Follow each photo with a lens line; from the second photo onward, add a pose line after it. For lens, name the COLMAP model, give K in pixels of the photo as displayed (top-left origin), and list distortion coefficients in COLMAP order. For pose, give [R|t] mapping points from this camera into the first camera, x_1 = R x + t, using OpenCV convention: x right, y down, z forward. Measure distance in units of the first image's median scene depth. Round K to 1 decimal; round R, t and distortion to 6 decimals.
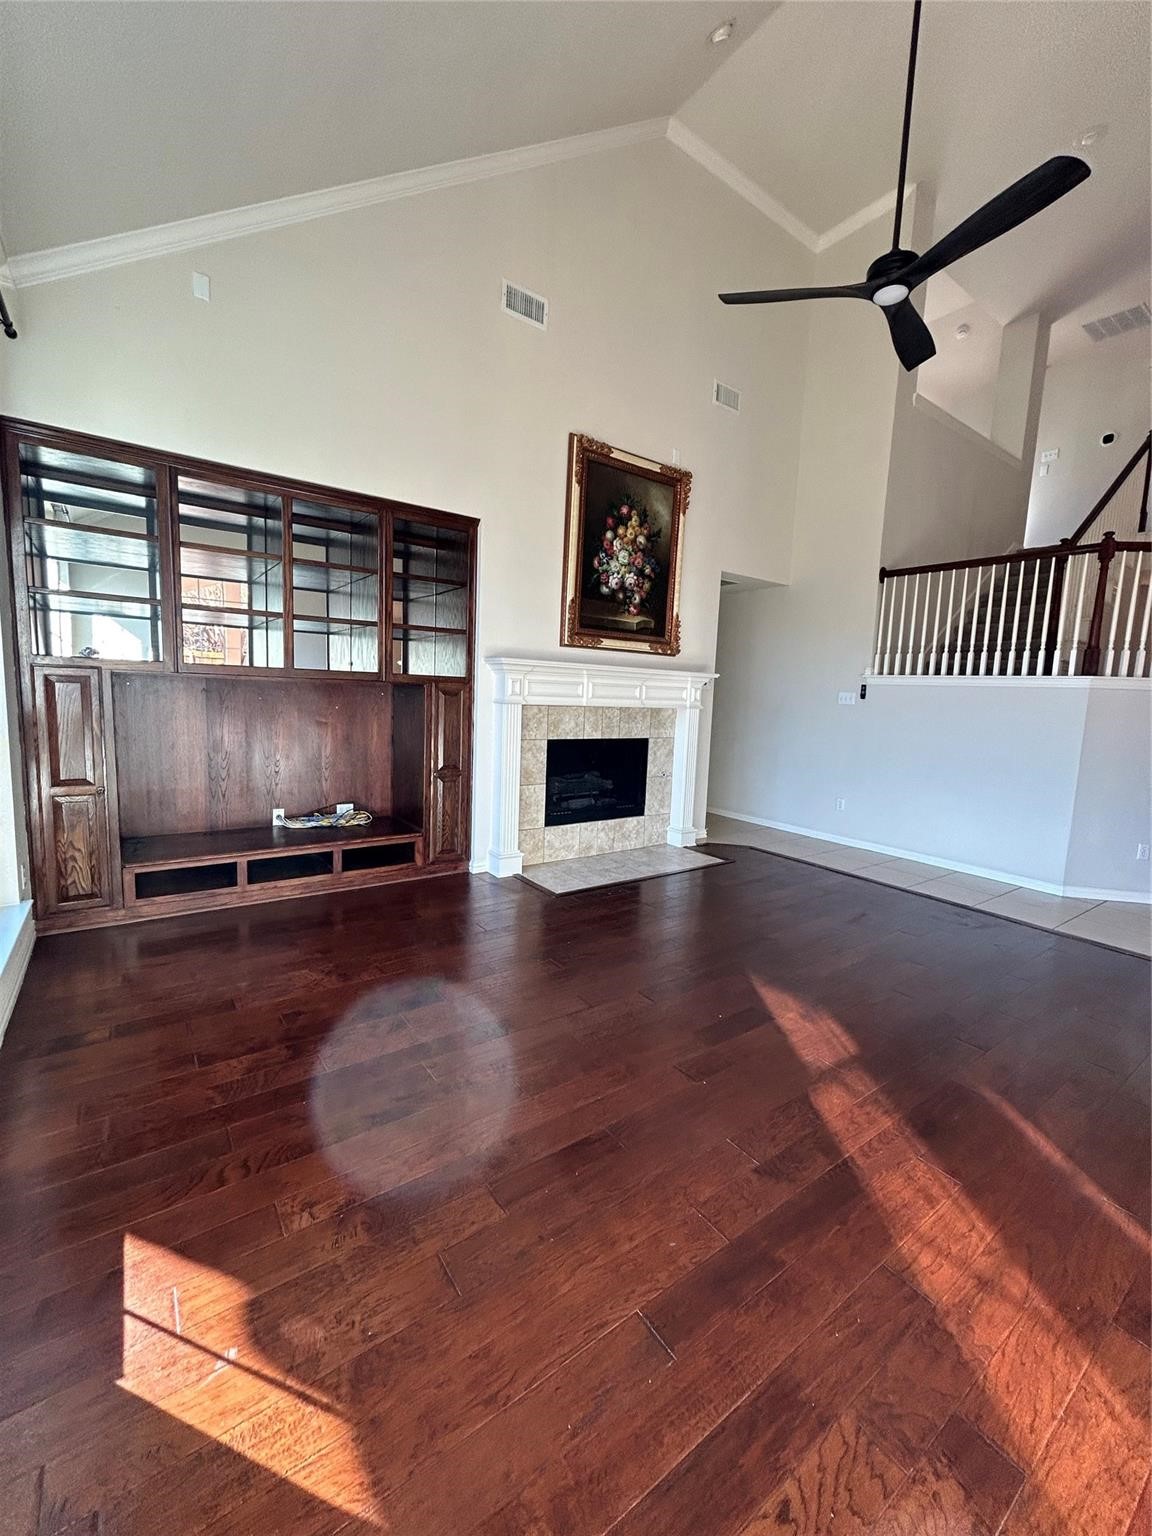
lens RADIAL K [[619.4, 0, 577.1], [0, 619.4, 766.7], [0, 0, 1]] dist [-0.001313, 0.000121]
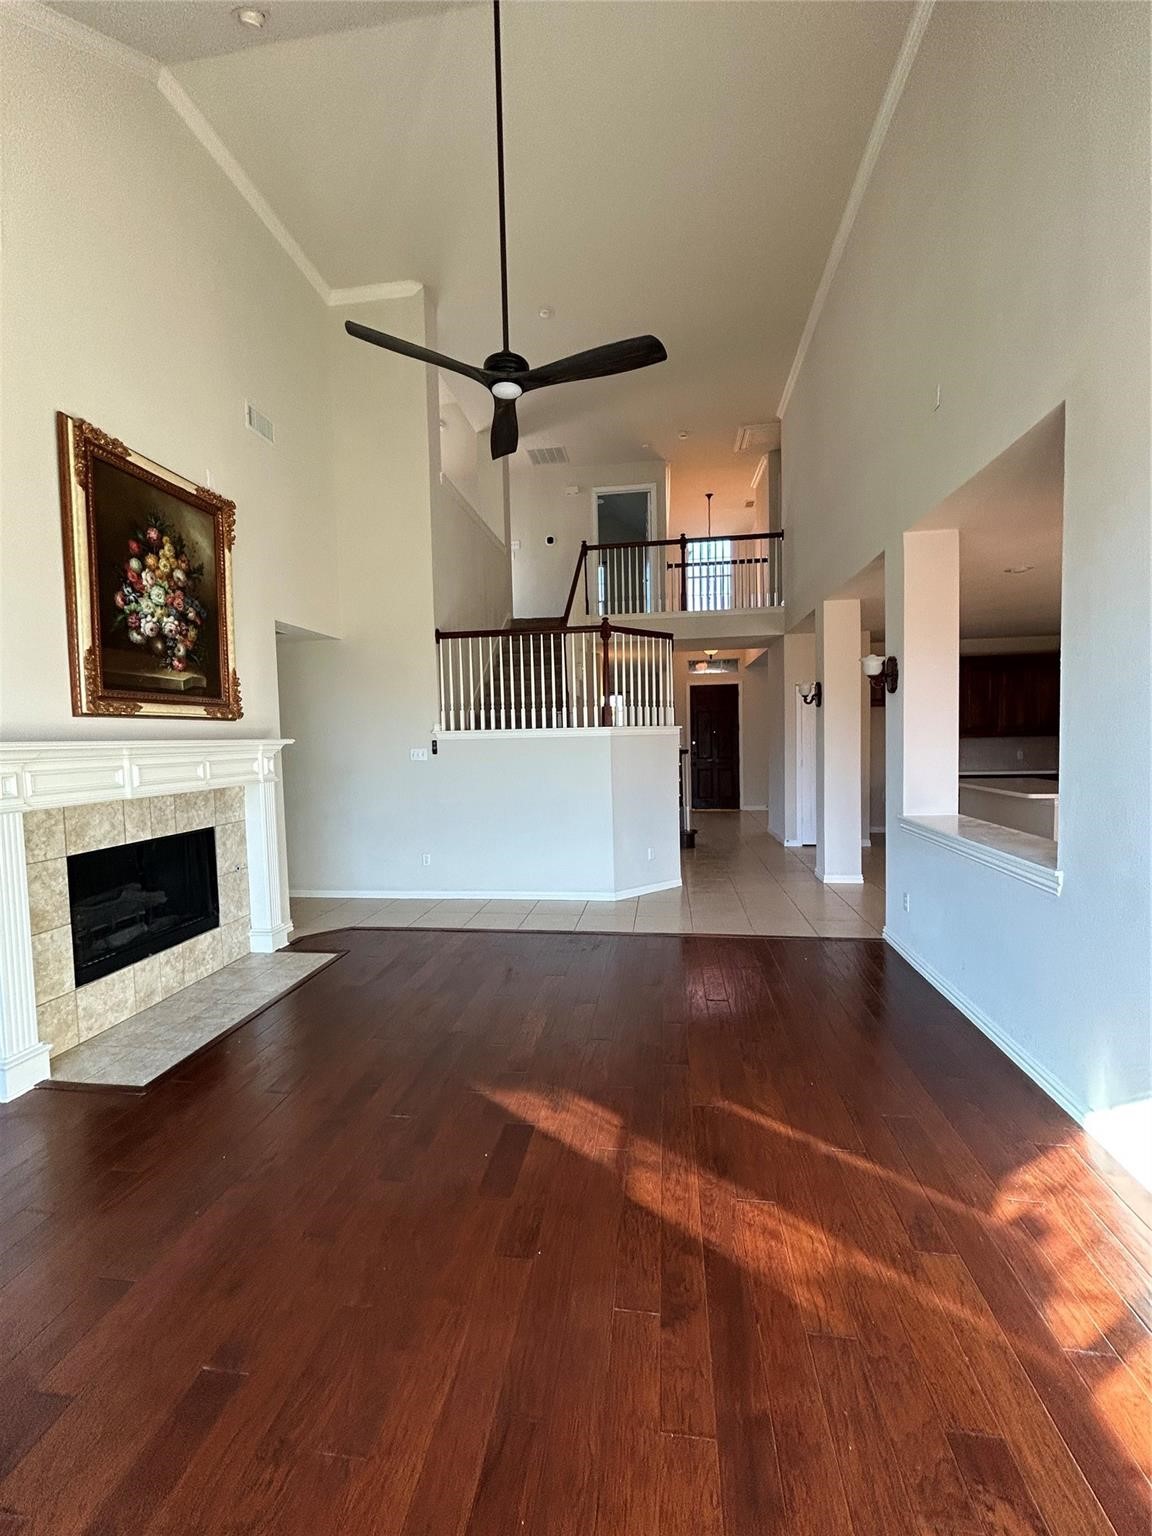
lens RADIAL K [[619.4, 0, 577.1], [0, 619.4, 766.7], [0, 0, 1]] dist [-0.001313, 0.000121]
pose [[0.691033, -0.091912, 0.716955, -0.131383], [0.139008, 0.990266, -0.007032, -0.056322], [-0.709330, 0.104521, 0.697084, 0.137248]]
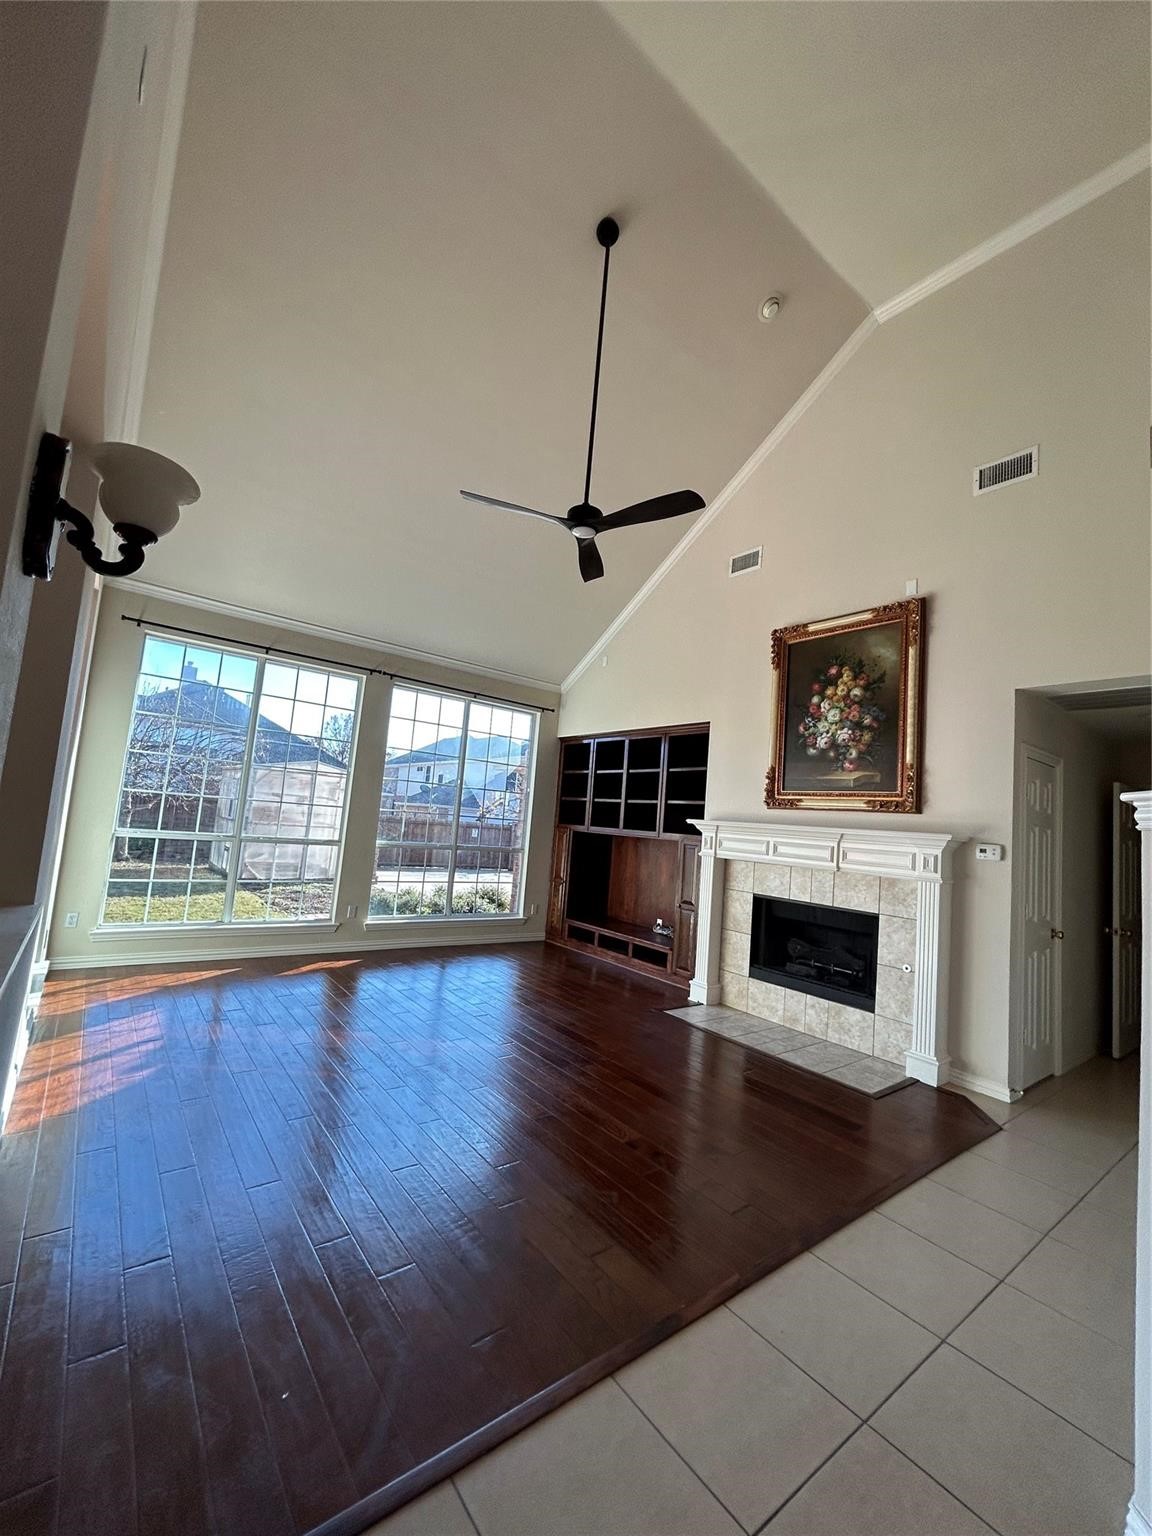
lens RADIAL K [[619.4, 0, 577.1], [0, 619.4, 766.7], [0, 0, 1]] dist [-0.001313, 0.000121]
pose [[0.045020, -0.129308, -0.990582, 1.010734], [-0.201080, 0.970120, -0.135776, -0.047660], [0.978540, 0.205298, 0.017674, 0.606772]]
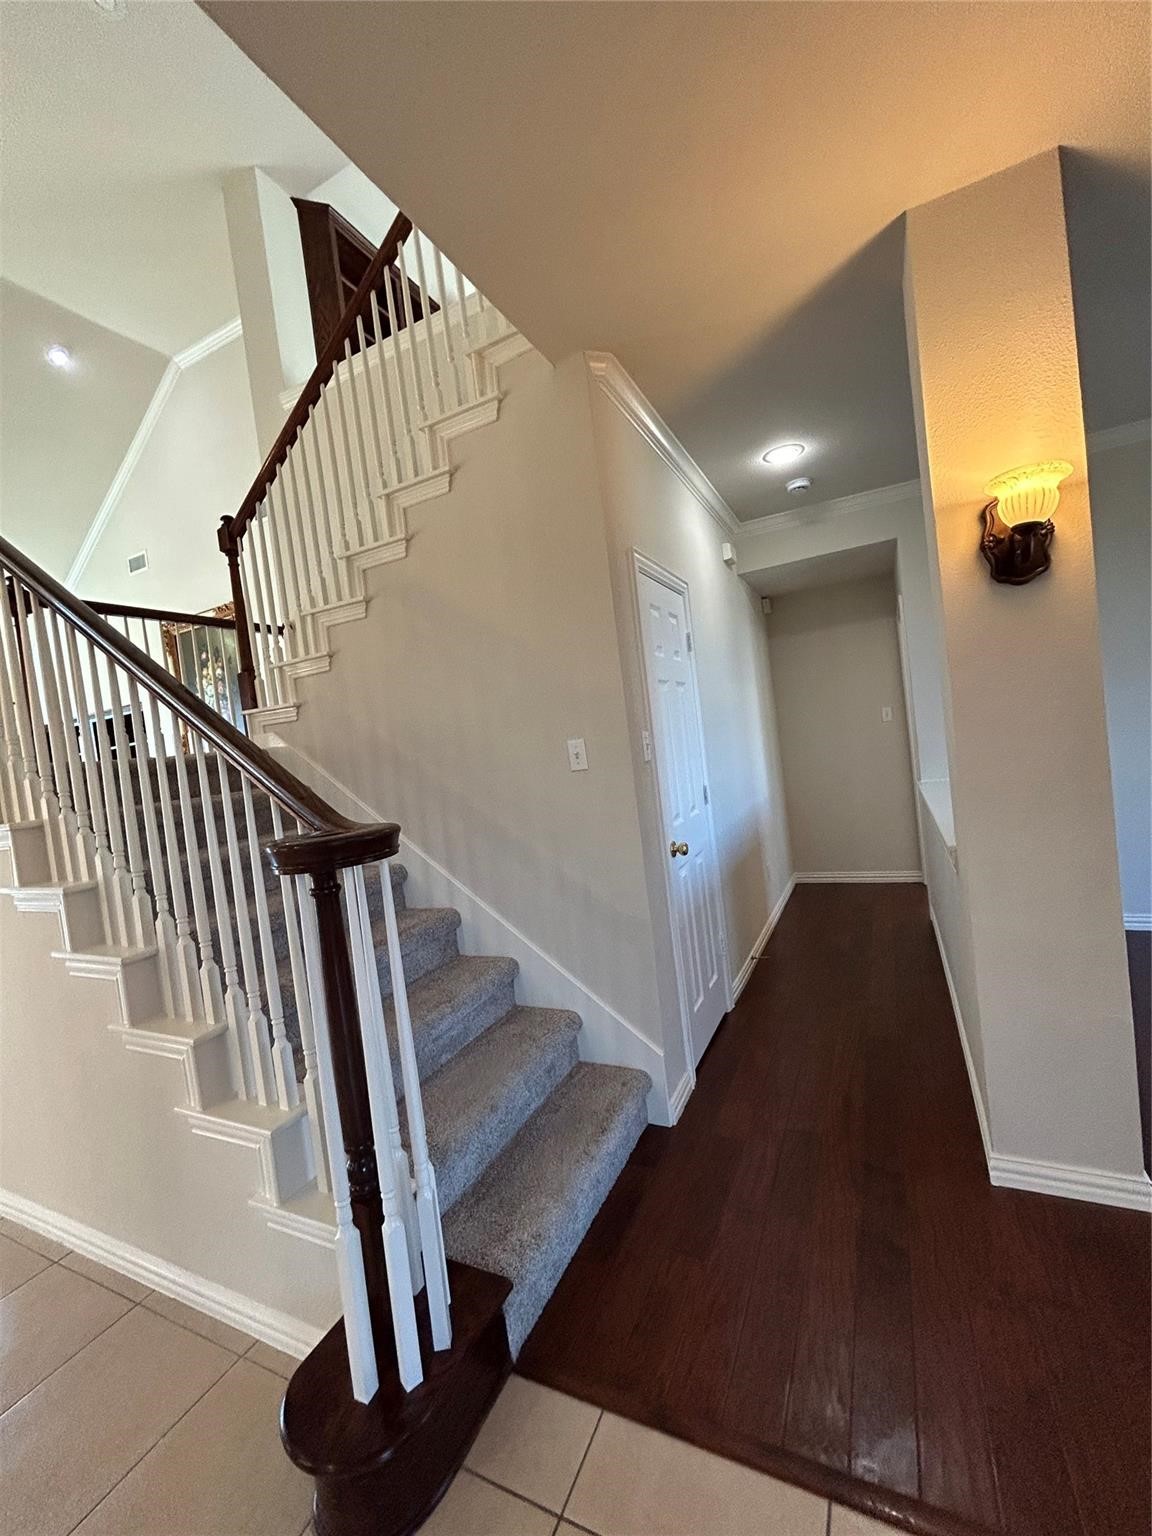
lens RADIAL K [[630.1, 0, 570.2], [0, 630.1, 763.5], [0, 0, 1]] dist [-0.001647, 0.000065]
pose [[0.457678, -0.069668, -0.886384, 1.551420], [0.034213, 0.997567, -0.060741, -0.085849], [0.888459, -0.002525, 0.458948, 1.065341]]
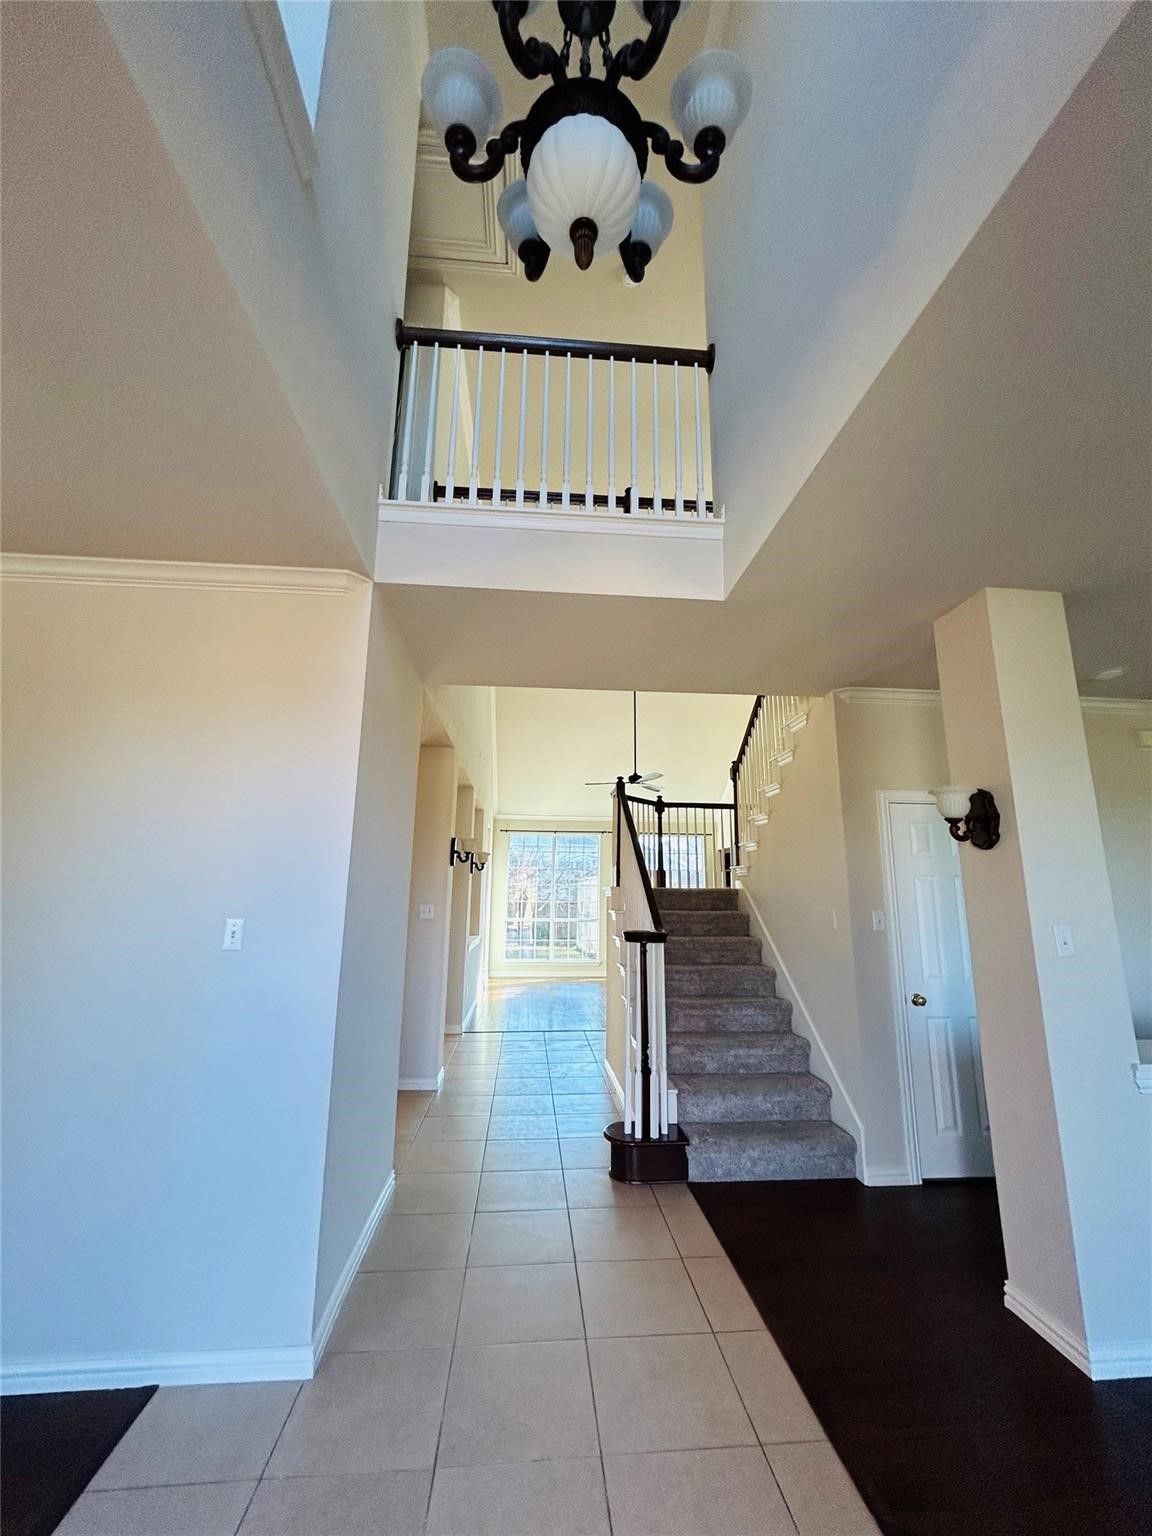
lens RADIAL K [[619.4, 0, 577.1], [0, 619.4, 766.7], [0, 0, 1]] dist [-0.001313, 0.000121]
pose [[-0.511492, -0.221302, -0.830302, 2.043793], [-0.138194, 0.974875, -0.174703, -0.134716], [0.848103, 0.025384, -0.529223, 1.477860]]
